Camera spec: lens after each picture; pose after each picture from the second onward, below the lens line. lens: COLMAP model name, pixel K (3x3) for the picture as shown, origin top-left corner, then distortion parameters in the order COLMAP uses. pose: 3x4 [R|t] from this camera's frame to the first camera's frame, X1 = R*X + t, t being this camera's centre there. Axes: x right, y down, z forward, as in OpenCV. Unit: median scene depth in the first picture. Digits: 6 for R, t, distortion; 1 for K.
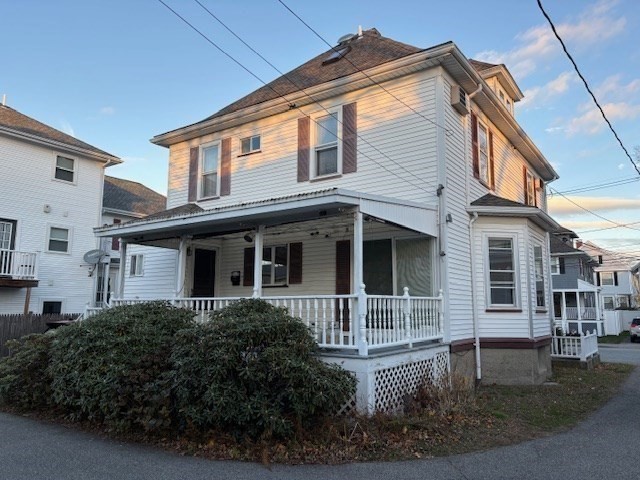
lens RADIAL K [[479.5, 0, 323.7], [0, 479.5, 245.4], [0, 0, 1]] dist [0.041121, -0.026160]
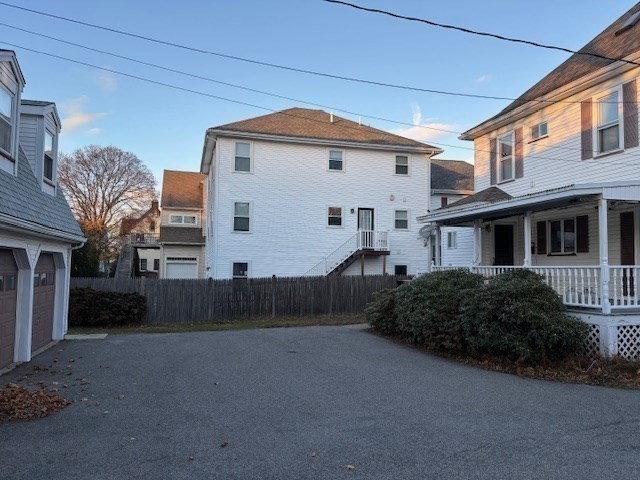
lens RADIAL K [[479.5, 0, 319.4], [0, 479.5, 242.3], [0, 0, 1]] dist [0.041121, -0.026160]
pose [[0.772063, -0.033253, -0.634675, 0.187910], [0.080412, 0.995716, 0.045651, -0.046128], [0.630438, -0.086281, 0.771429, -0.269914]]
